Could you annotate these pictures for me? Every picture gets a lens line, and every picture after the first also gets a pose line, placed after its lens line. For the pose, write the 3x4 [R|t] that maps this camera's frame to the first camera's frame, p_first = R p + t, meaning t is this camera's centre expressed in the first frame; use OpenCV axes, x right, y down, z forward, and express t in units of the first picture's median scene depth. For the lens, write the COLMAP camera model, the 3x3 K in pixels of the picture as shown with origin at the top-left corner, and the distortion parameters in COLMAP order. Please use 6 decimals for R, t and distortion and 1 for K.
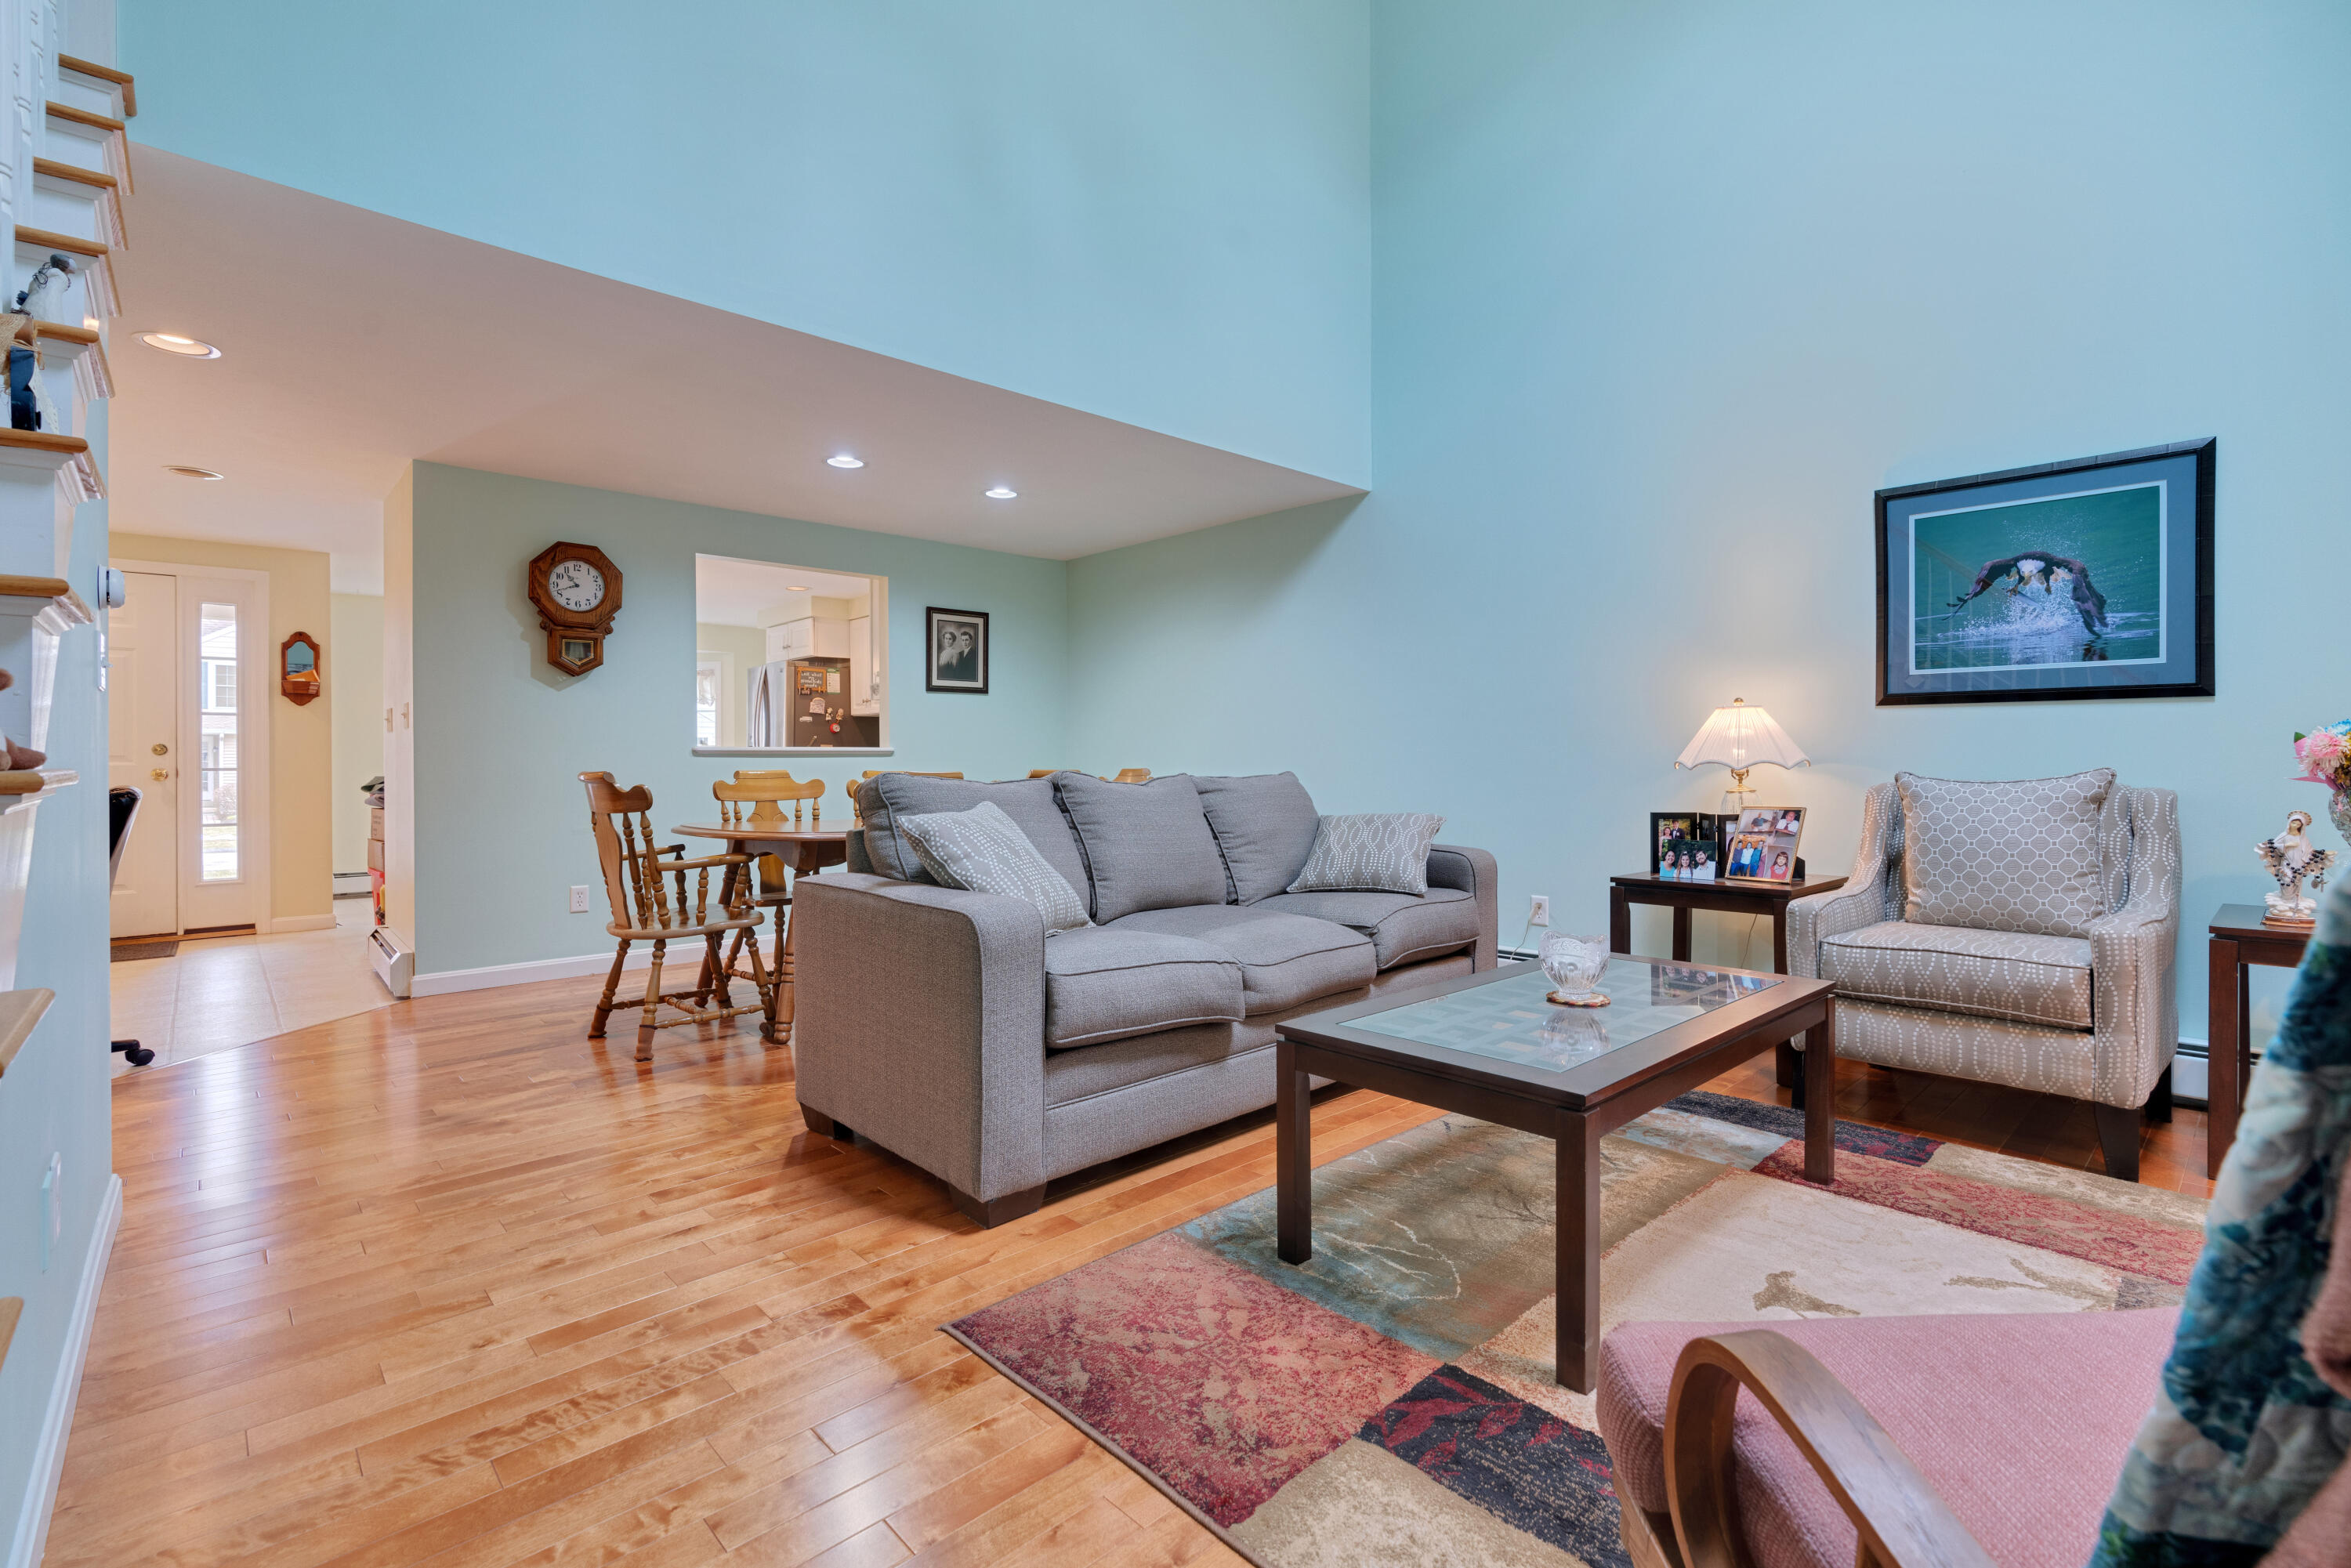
lens RADIAL K [[1058.7, 0, 1195.6], [0, 1058.7, 771.4], [0, 0, 1]] dist [-0.002189, 0.000397]
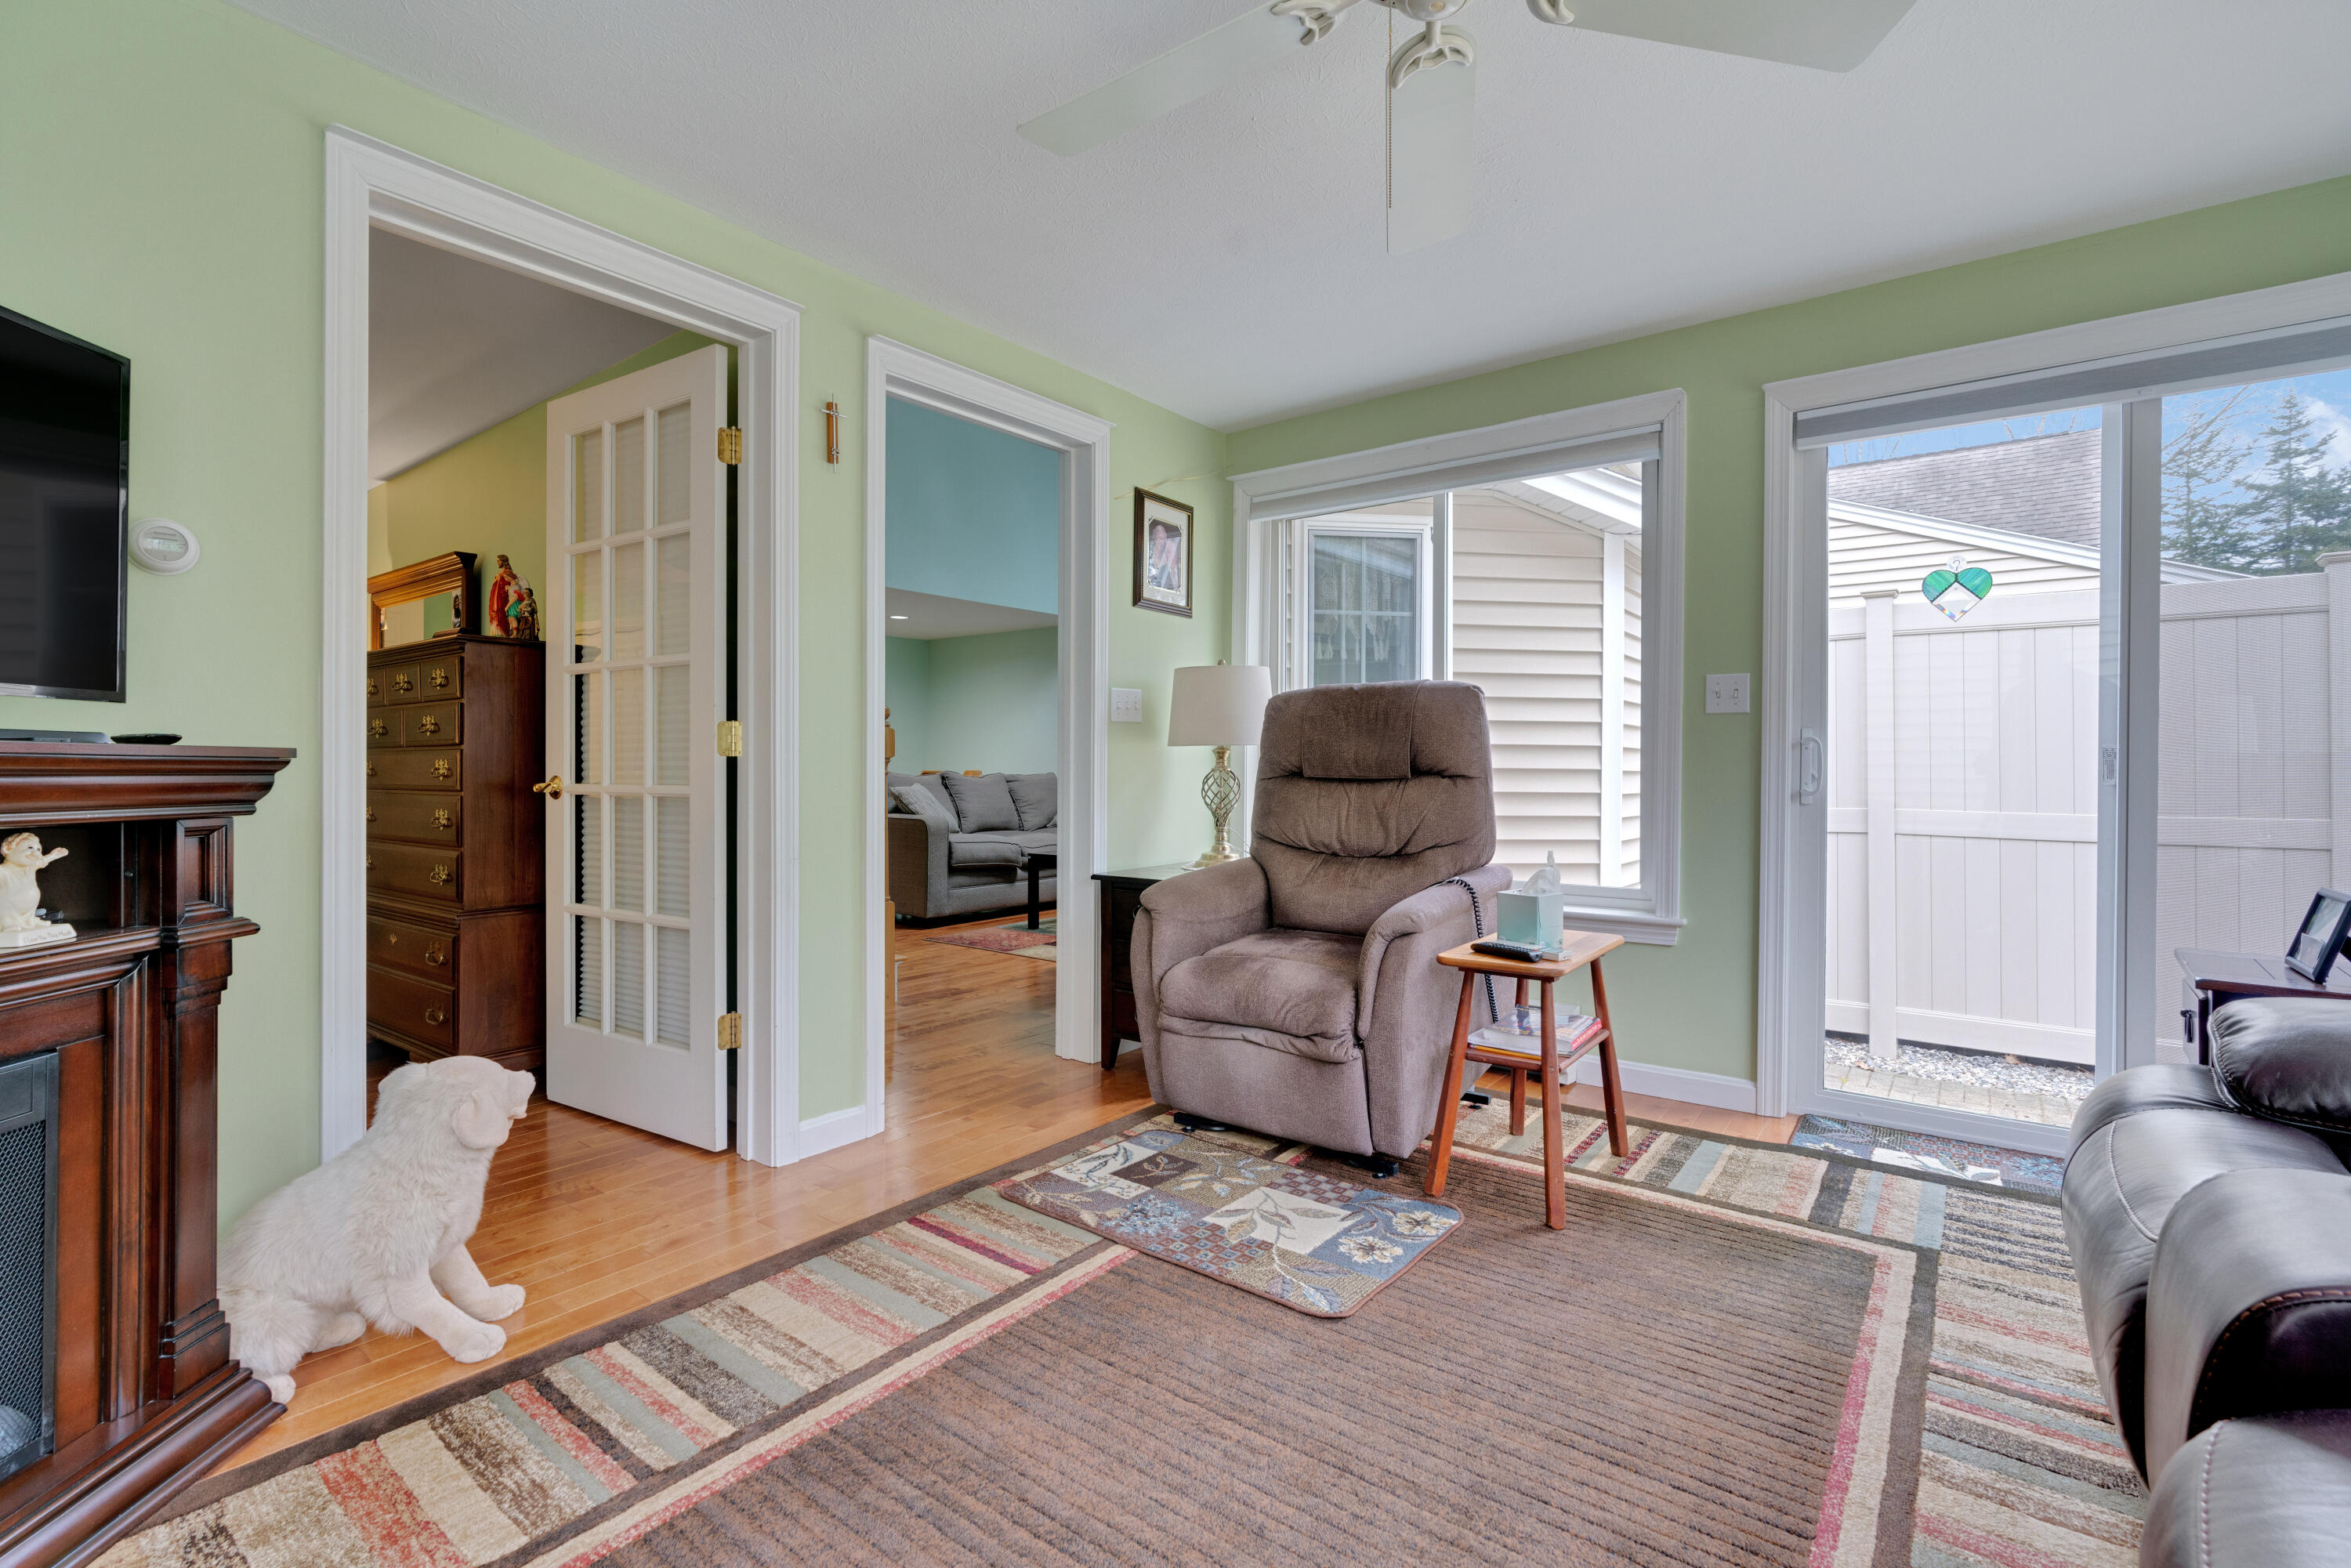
lens RADIAL K [[1058.7, 0, 1173.8], [0, 1058.7, 773.9], [0, 0, 1]] dist [-0.002189, 0.000397]
pose [[0.988990, 0.006299, 0.147847, 0.024319], [-0.006375, 0.999980, 0.000039, 0.002899], [-0.147843, -0.000981, 0.989010, -1.347216]]
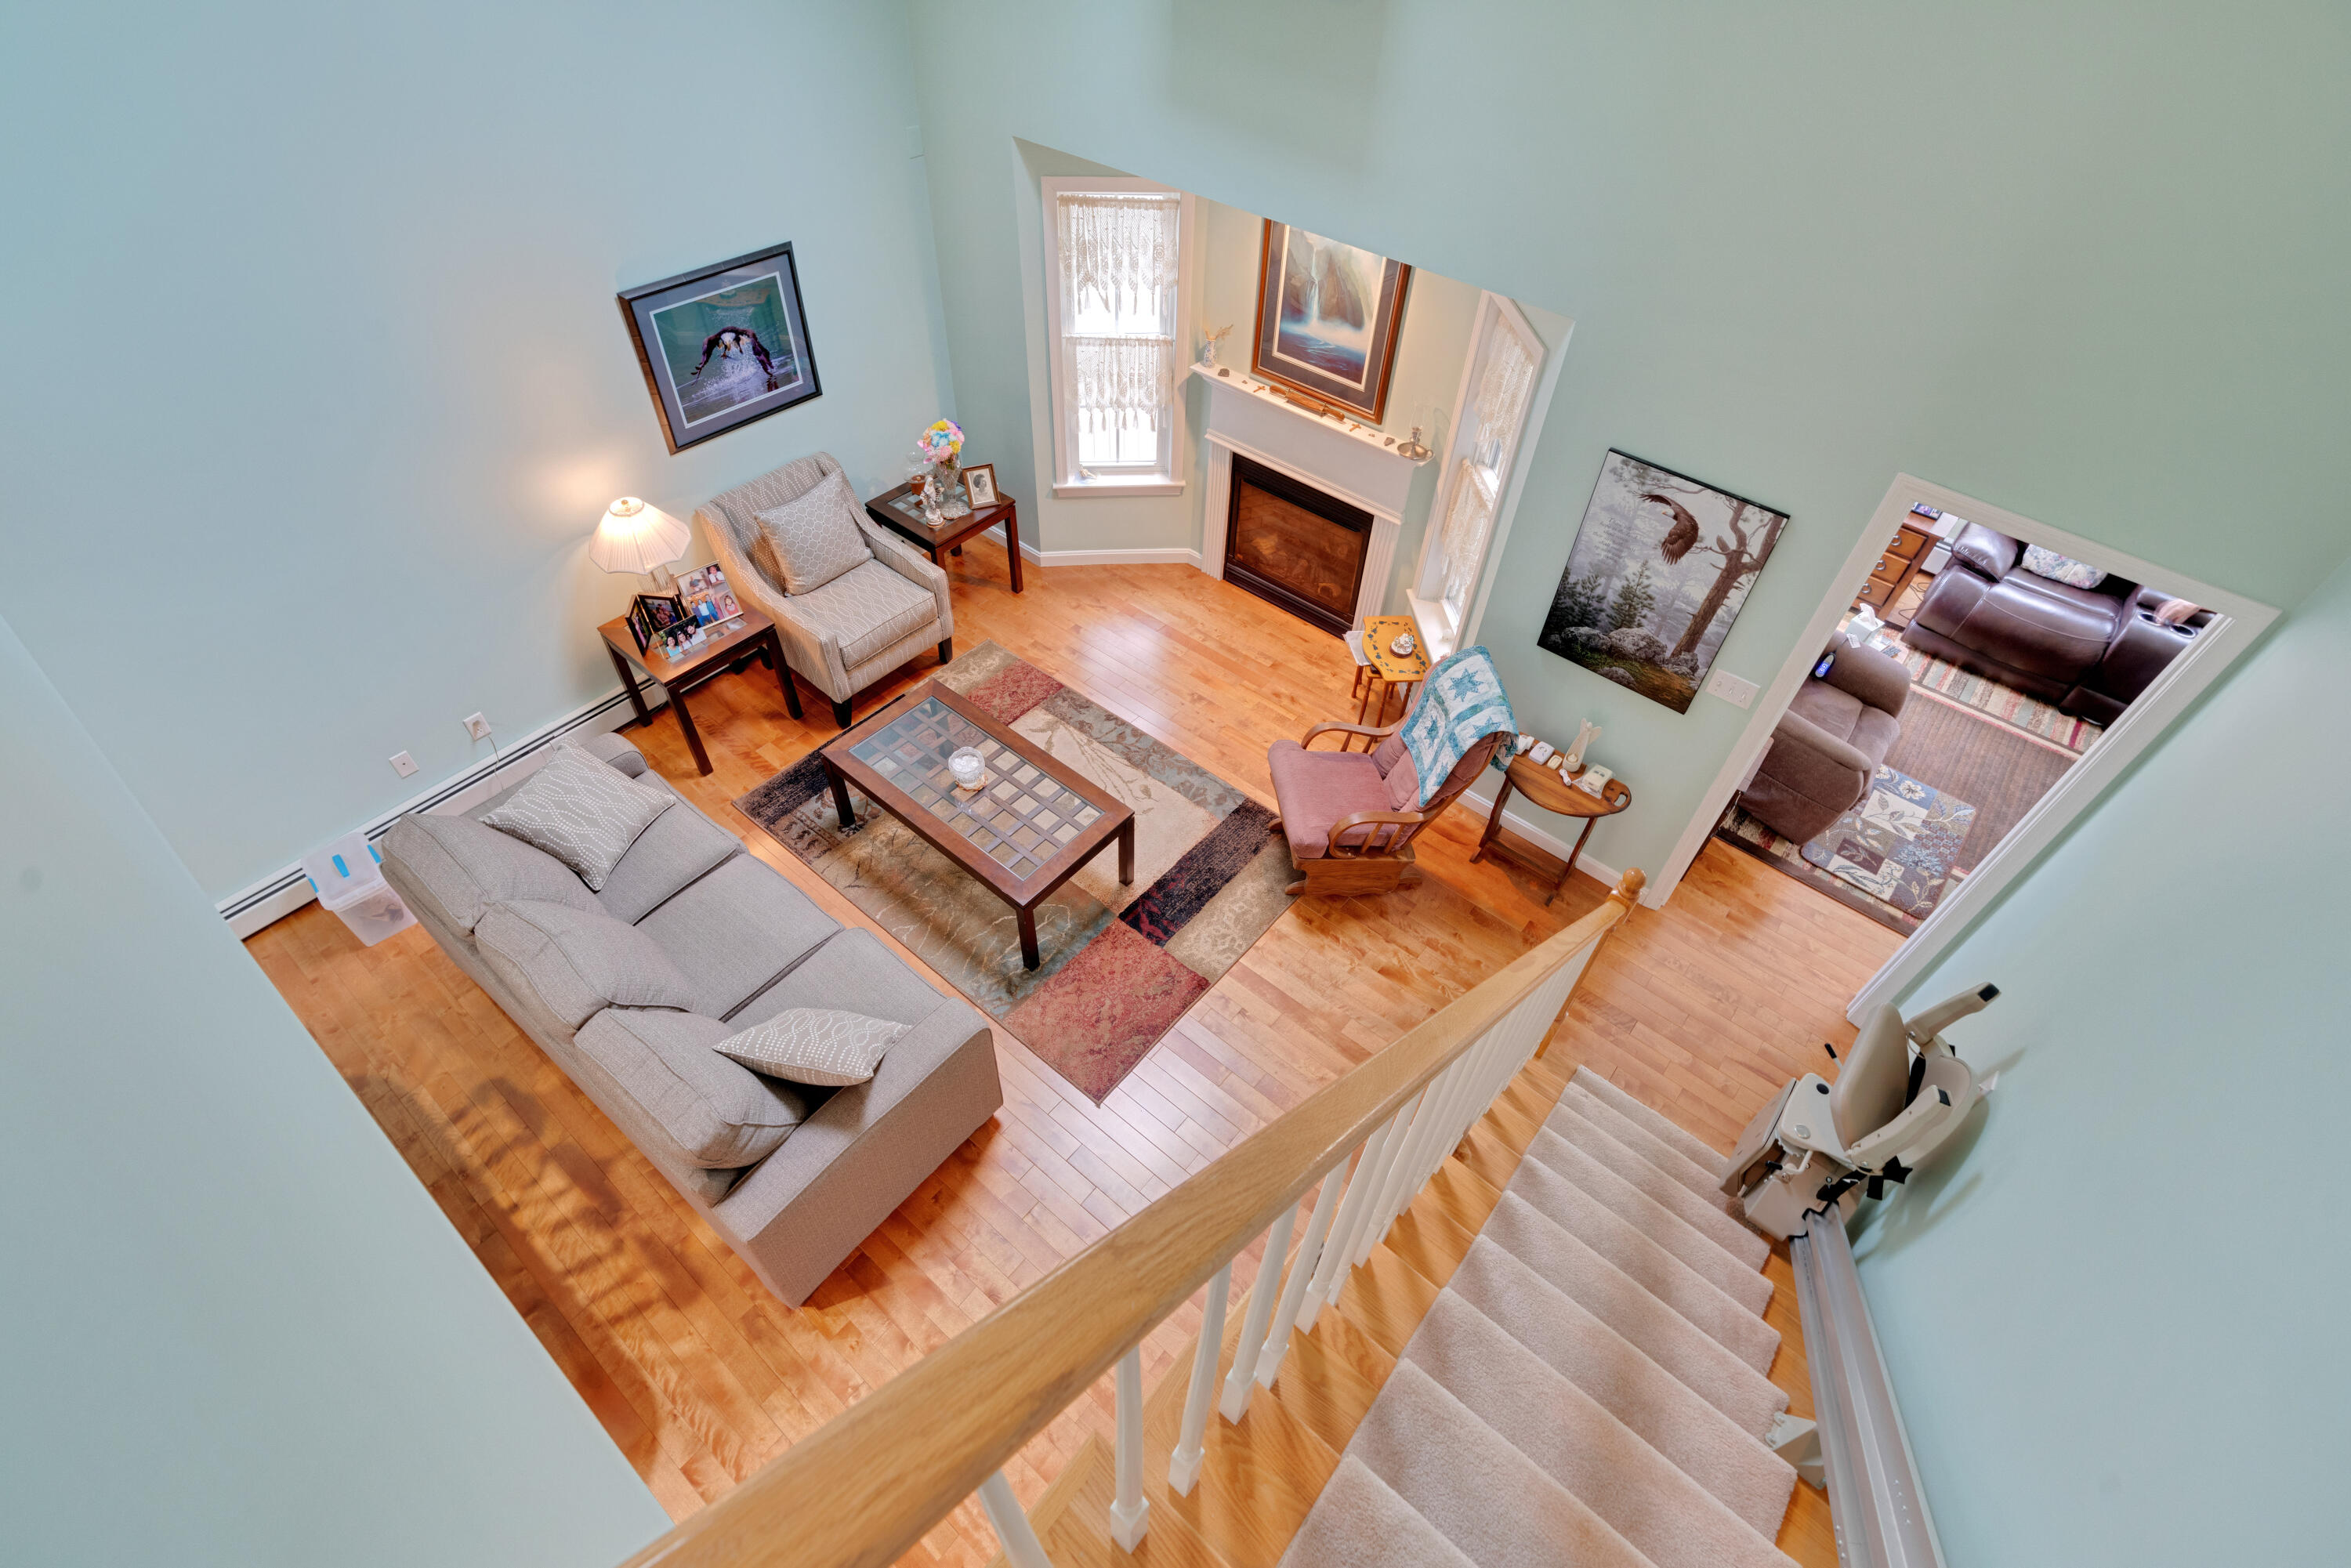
lens RADIAL K [[1058.7, 0, 1171.1], [0, 1058.7, 794.3], [0, 0, 1]] dist [-0.002189, 0.000397]
pose [[-0.115120, -0.734237, 0.669061, -0.722494], [-0.025132, 0.675476, 0.736953, -0.874506], [-0.993034, 0.068023, -0.096214, 0.596178]]
